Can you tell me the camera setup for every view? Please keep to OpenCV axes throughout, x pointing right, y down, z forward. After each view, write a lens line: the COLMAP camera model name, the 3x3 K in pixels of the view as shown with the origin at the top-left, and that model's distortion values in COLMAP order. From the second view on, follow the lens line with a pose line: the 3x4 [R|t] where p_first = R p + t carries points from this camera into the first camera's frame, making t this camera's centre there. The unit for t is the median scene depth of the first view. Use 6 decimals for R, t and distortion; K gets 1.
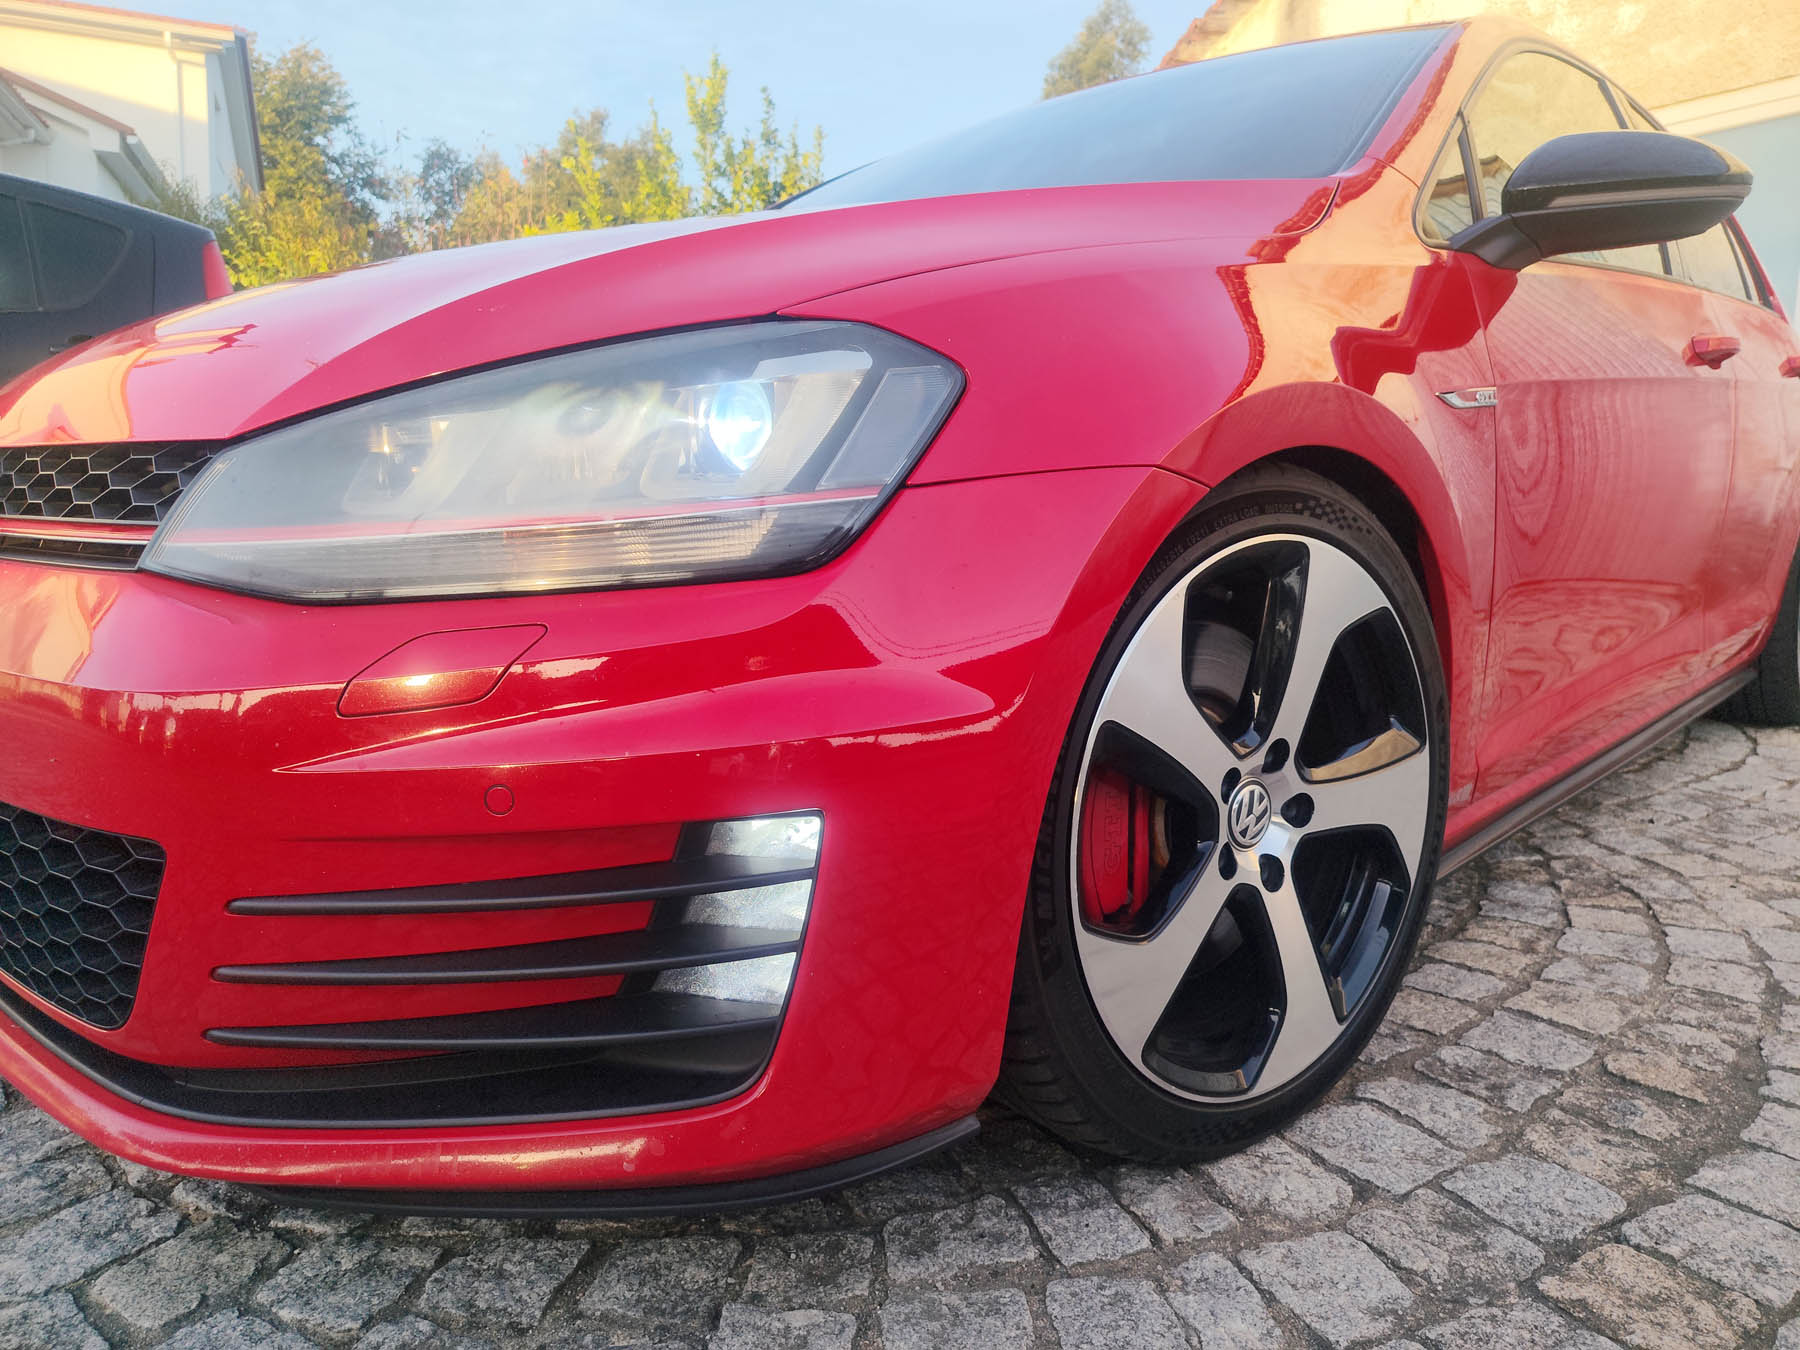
lens RADIAL K [[1267.8, 0, 895.9], [0, 1267.8, 674.9], [0, 0, 1]] dist [0.018077, -0.015979]
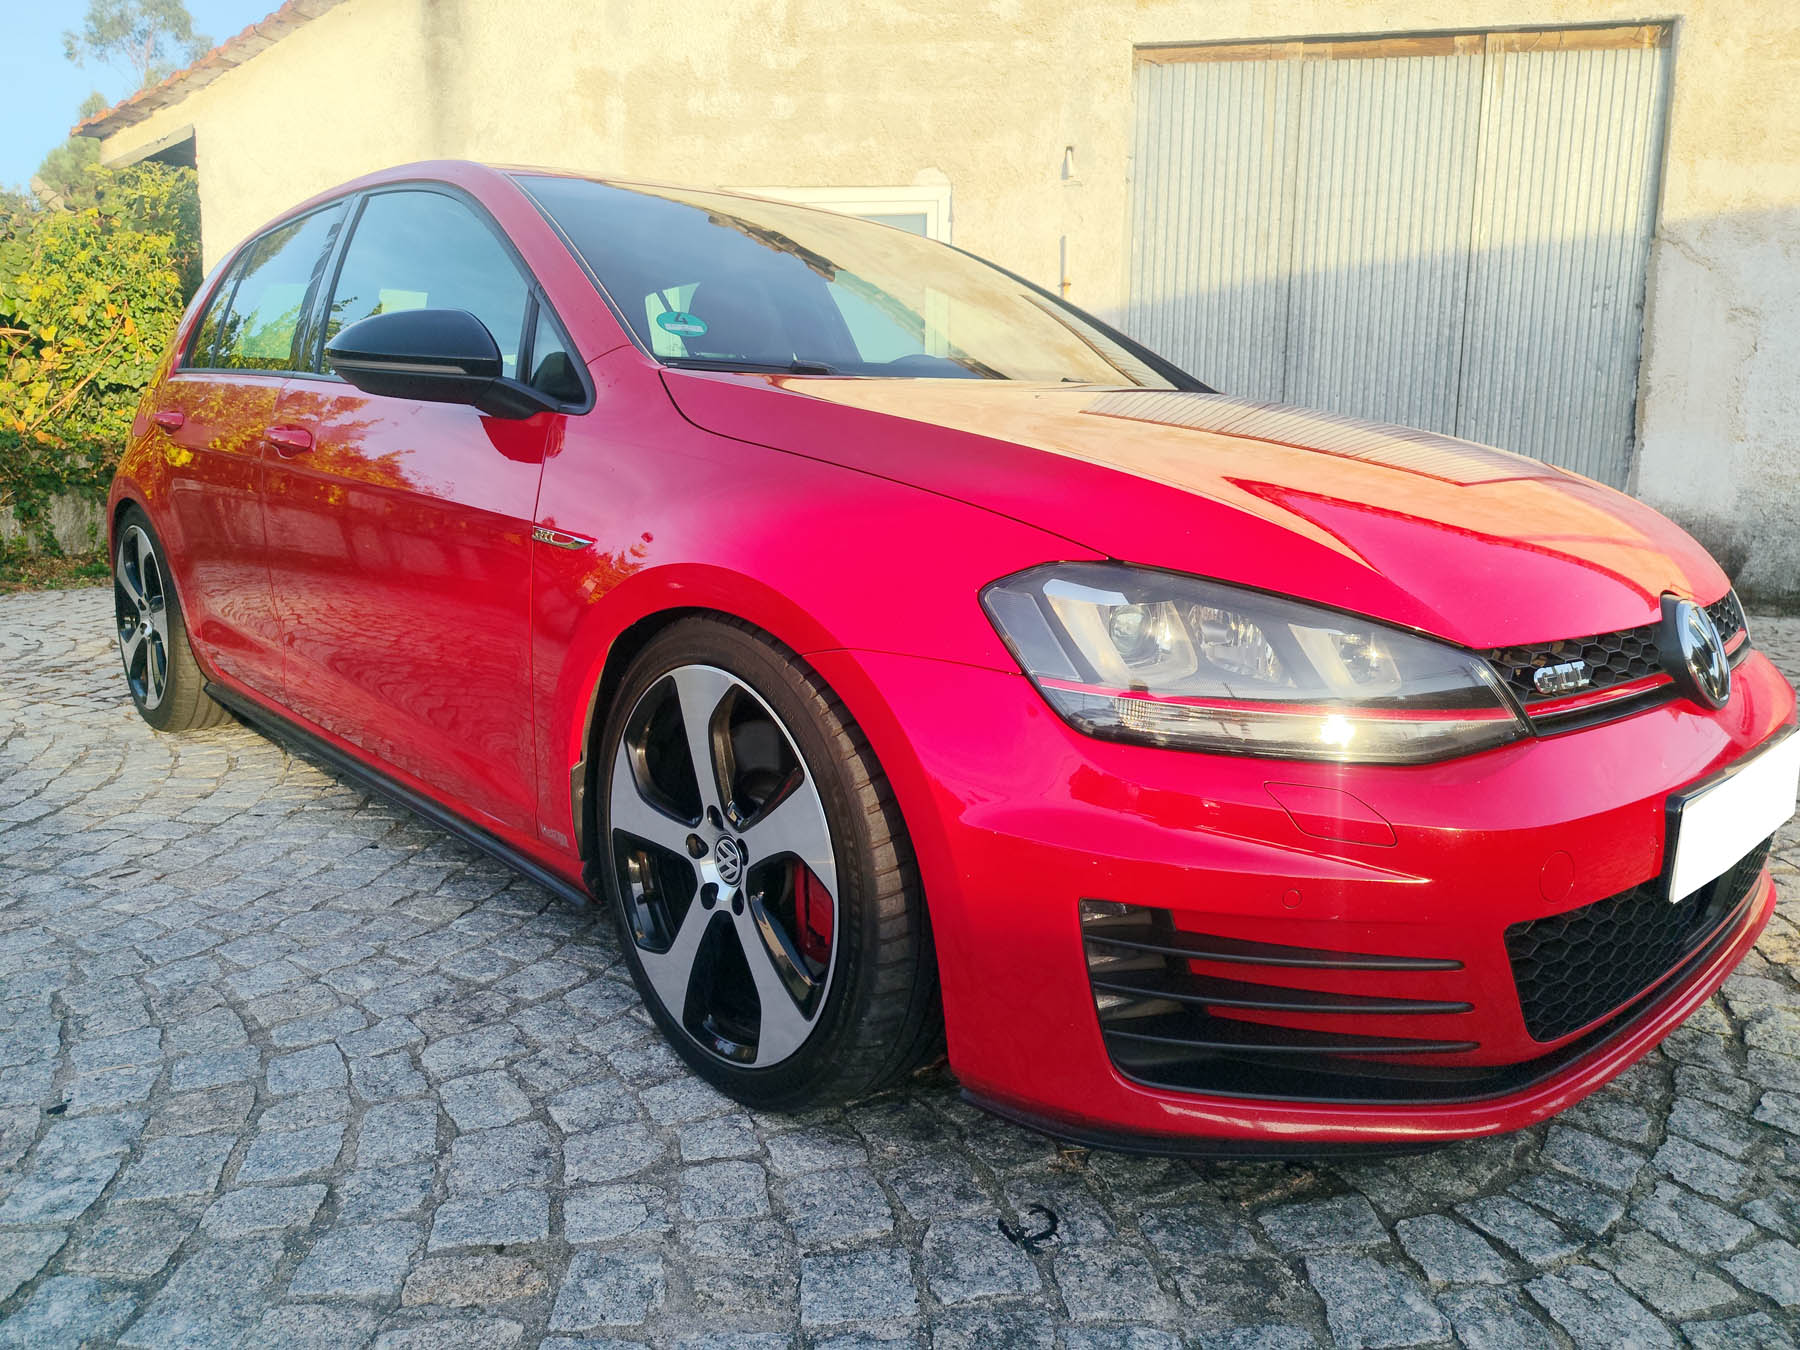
lens RADIAL K [[1267.8, 0, 901.0], [0, 1267.8, 680.4], [0, 0, 1]] dist [0.018077, -0.015979]
pose [[0.618342, -0.147896, 0.771868, -0.291100], [0.112812, 0.988666, 0.099063, -0.054777], [-0.777770, 0.025821, 0.628018, 0.110727]]
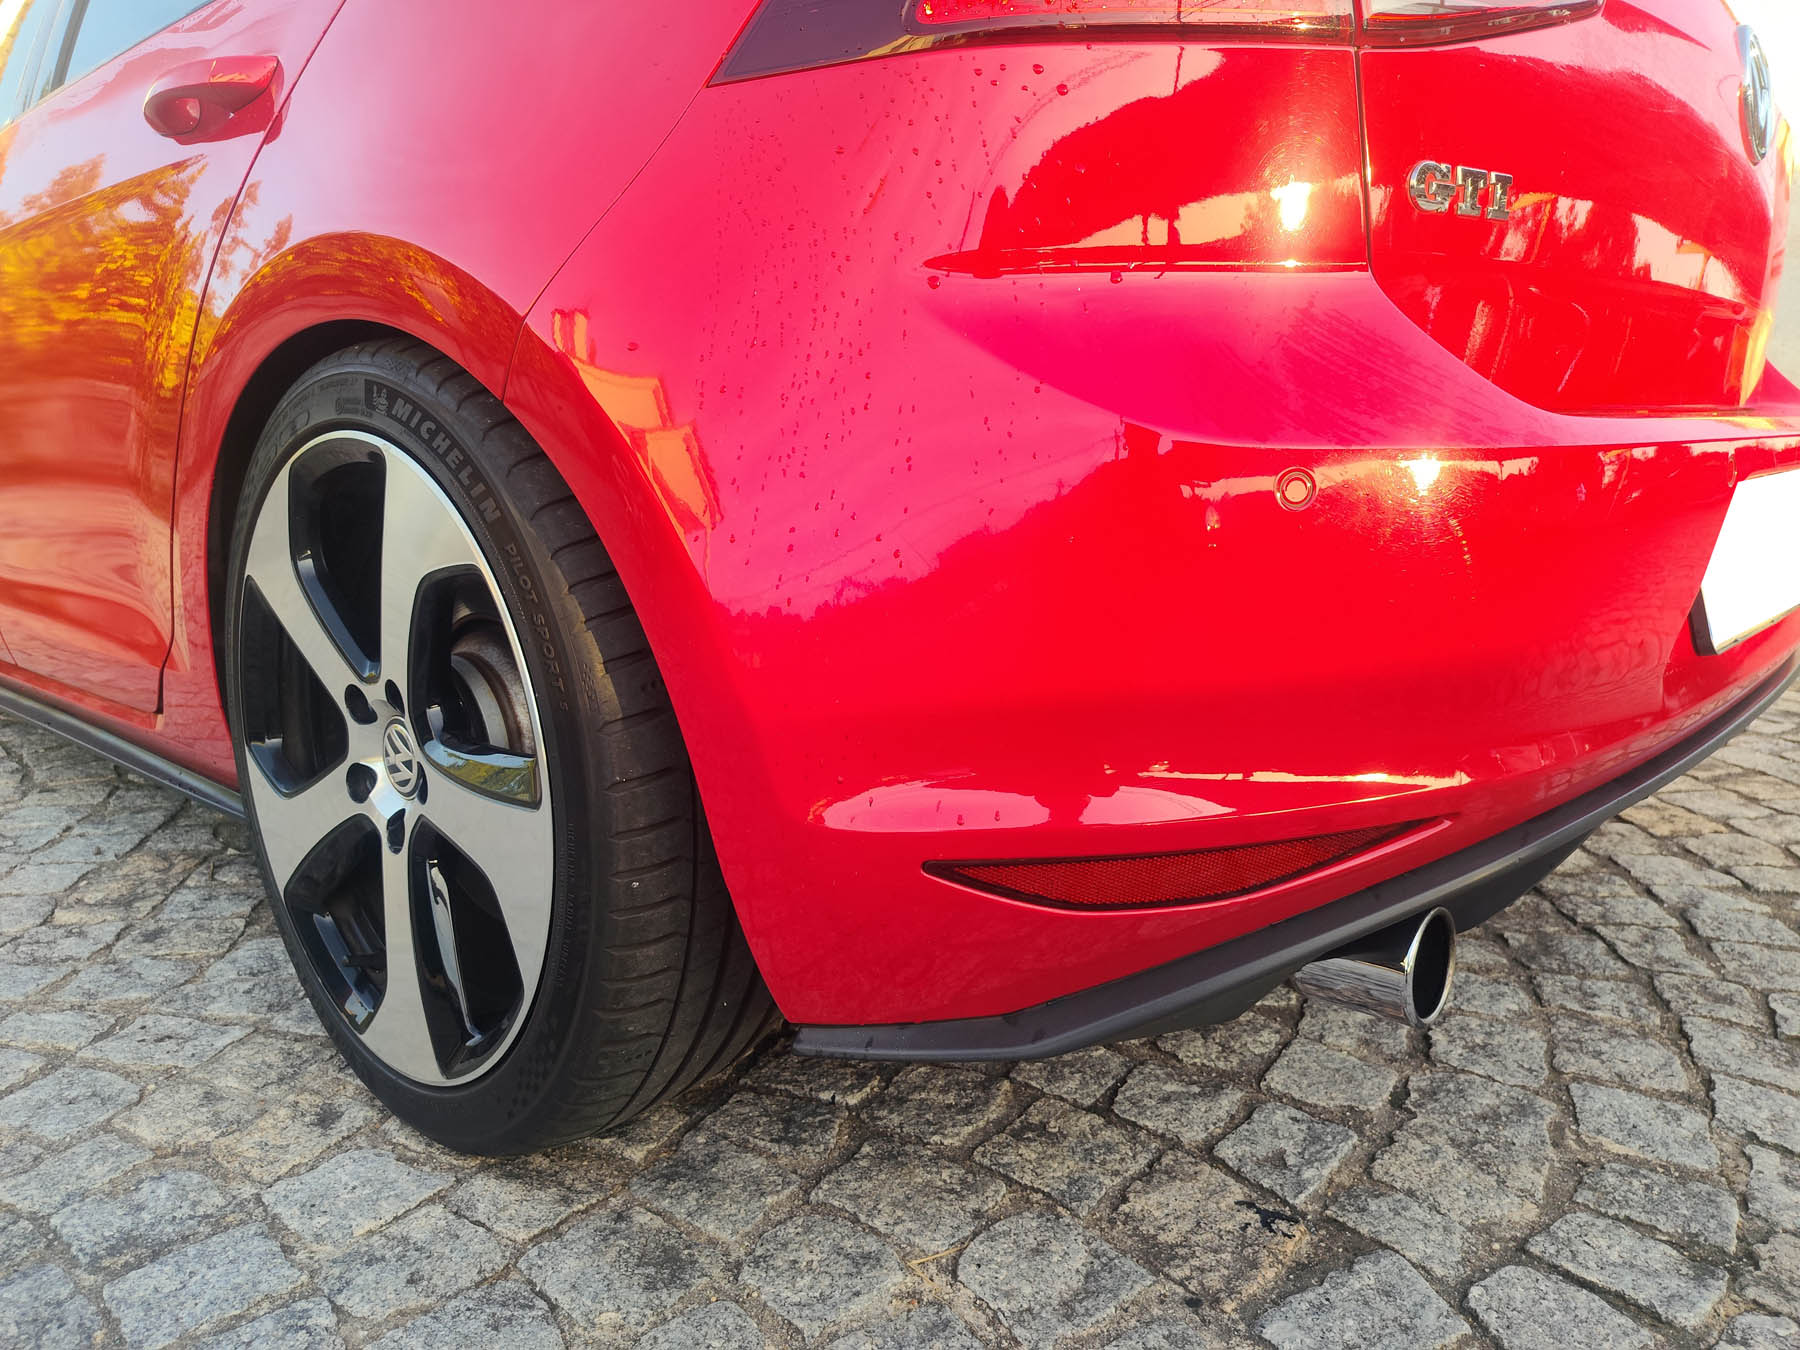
lens RADIAL K [[1267.8, 0, 906.9], [0, 1267.8, 683.6], [0, 0, 1]] dist [0.018077, -0.015979]
pose [[0.386888, -0.196063, 0.901042, -0.218560], [0.149274, 0.977563, 0.148619, -0.024550], [-0.909964, 0.077004, 0.407474, 0.174243]]
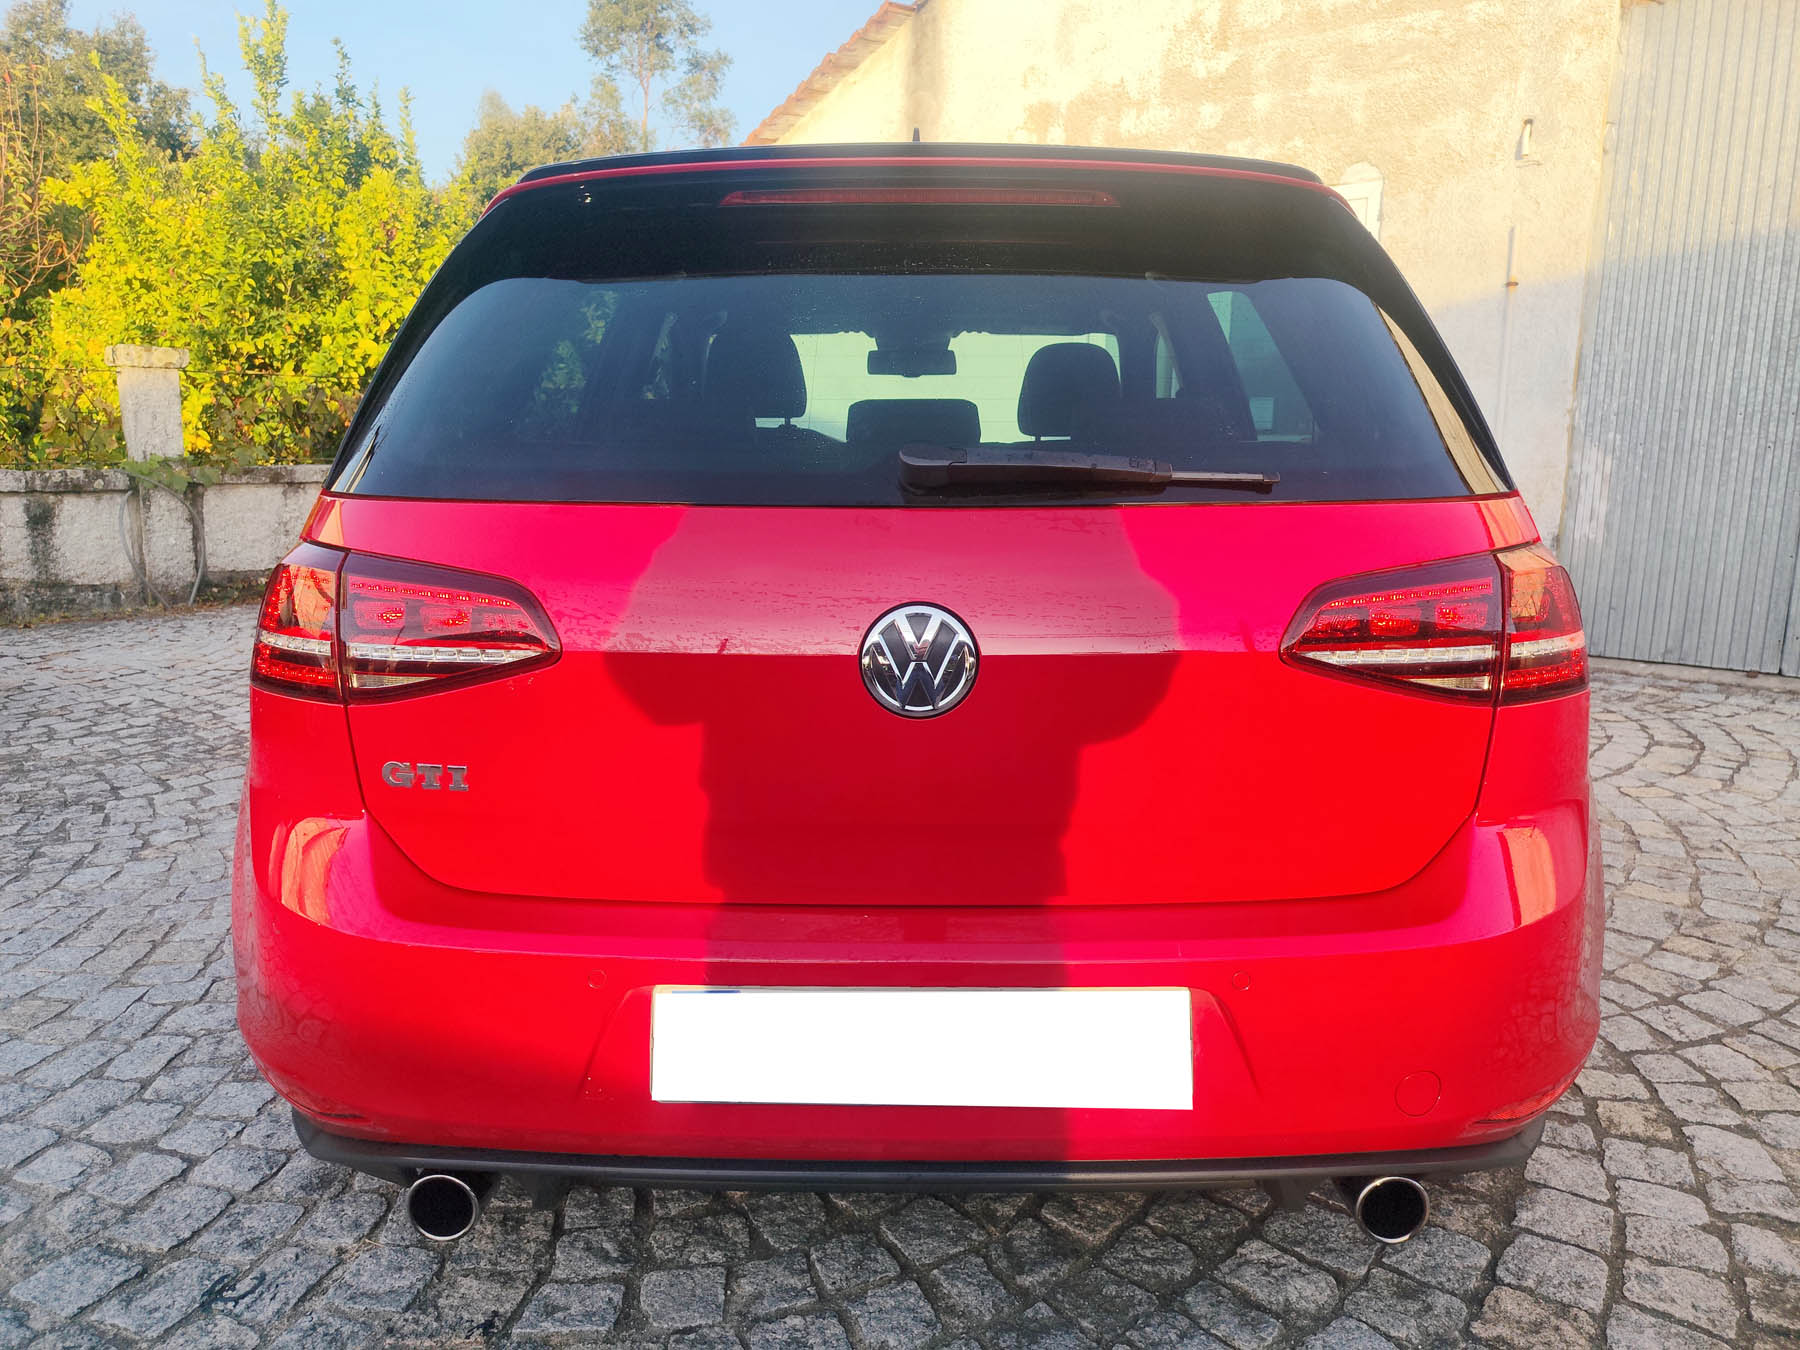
lens RADIAL K [[1267.8, 0, 894.9], [0, 1267.8, 674.8], [0, 0, 1]] dist [0.018077, -0.015979]
pose [[0.944157, -0.071958, 0.321543, -0.086888], [0.055054, 0.996596, 0.061370, -0.065268], [-0.324864, -0.040241, 0.944904, -0.030040]]
